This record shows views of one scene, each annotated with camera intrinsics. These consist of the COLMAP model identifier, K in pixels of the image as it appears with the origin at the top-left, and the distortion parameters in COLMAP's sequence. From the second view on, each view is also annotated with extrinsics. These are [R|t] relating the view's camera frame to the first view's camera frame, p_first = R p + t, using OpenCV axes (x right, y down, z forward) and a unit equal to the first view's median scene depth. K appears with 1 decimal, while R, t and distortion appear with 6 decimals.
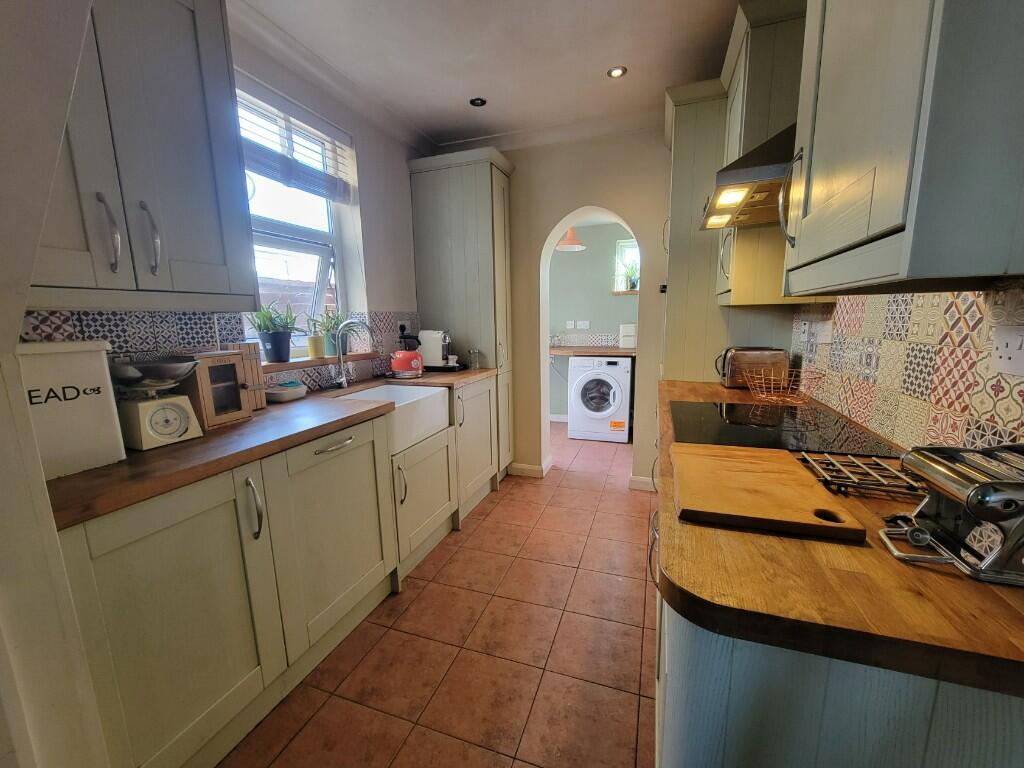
lens RADIAL K [[414.0, 0, 513.5], [0, 414.0, 387.2], [0, 0, 1]] dist [-0.001516, -0.000192]
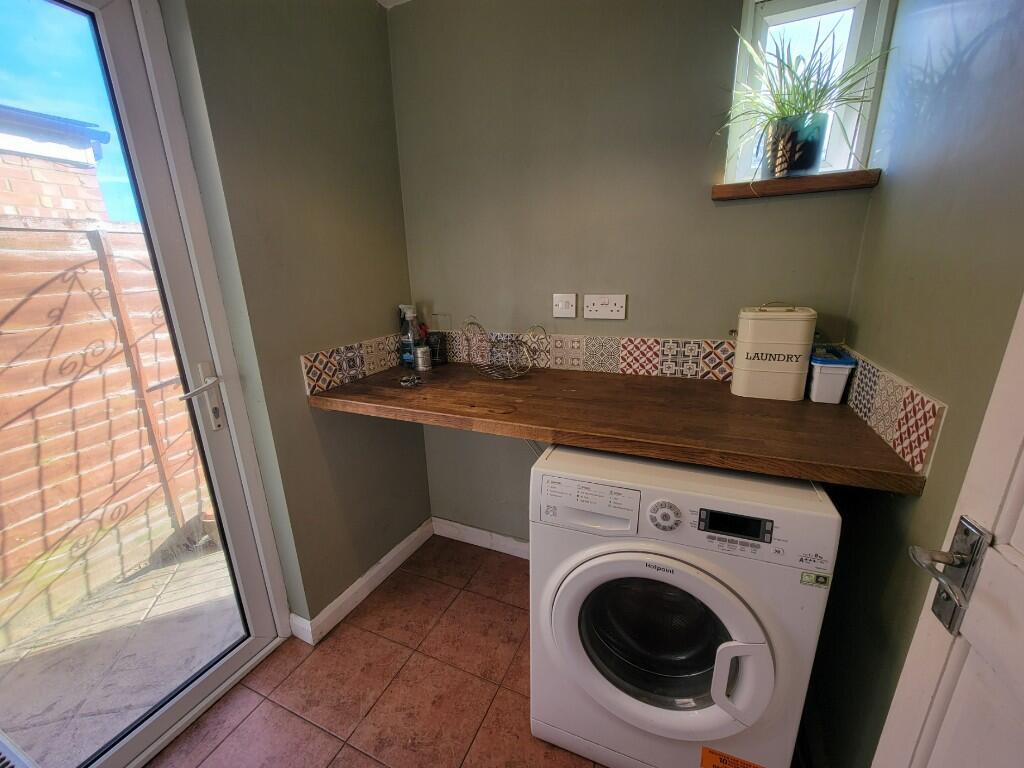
lens RADIAL K [[414.0, 0, 511.1], [0, 414.0, 384.1], [0, 0, 1]] dist [-0.001516, -0.000192]
pose [[0.997189, 0.012621, -0.073854, 0.128632], [-0.004185, 0.993554, 0.113284, -0.133591], [0.074807, -0.112656, 0.990814, 0.718508]]
